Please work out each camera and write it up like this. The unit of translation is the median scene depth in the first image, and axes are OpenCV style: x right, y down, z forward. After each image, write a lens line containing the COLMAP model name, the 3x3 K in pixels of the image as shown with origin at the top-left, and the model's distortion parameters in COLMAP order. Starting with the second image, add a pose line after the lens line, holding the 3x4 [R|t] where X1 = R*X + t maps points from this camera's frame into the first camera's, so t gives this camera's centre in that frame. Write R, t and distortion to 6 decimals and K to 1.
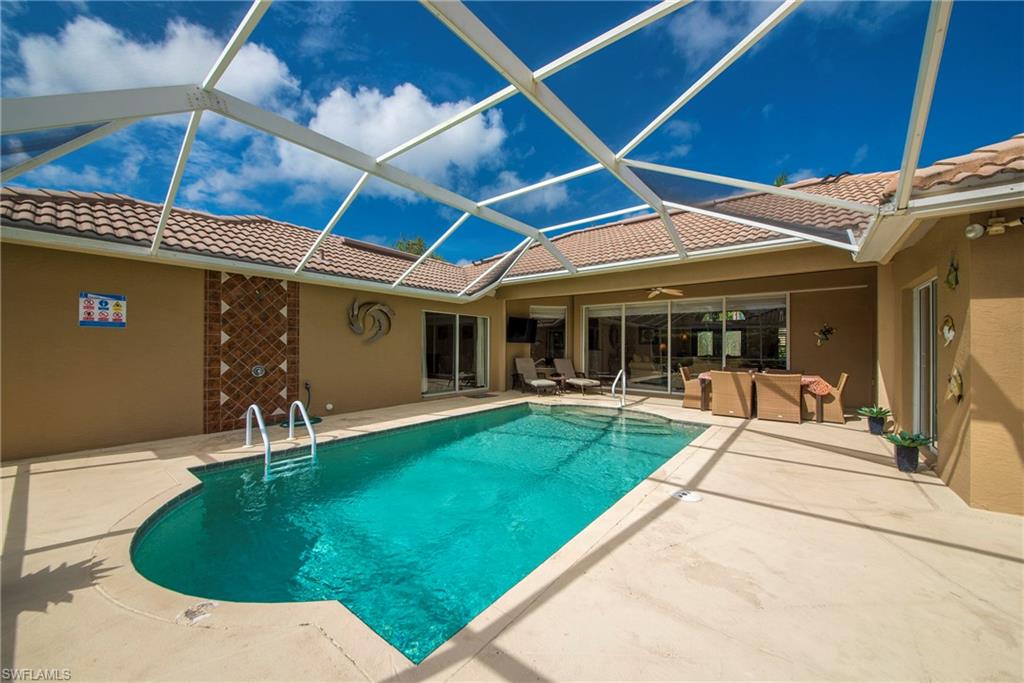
lens RADIAL K [[366.9, 0, 513.6], [0, 366.9, 345.2], [0, 0, 1]] dist [0.001558, 0.000236]
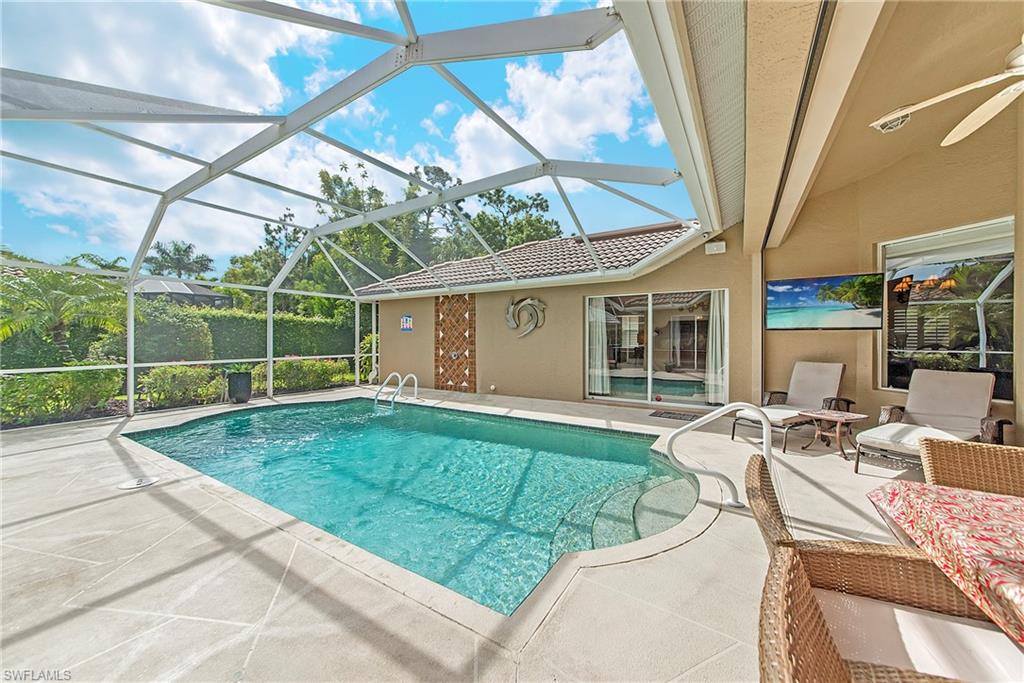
lens RADIAL K [[366.9, 0, 515.6], [0, 366.9, 342.9], [0, 0, 1]] dist [0.001558, 0.000236]
pose [[0.158585, -0.005027, -0.987332, 0.898613], [0.003030, 0.999985, -0.004605, 0.025853], [0.987341, -0.002261, 0.158598, 1.040307]]
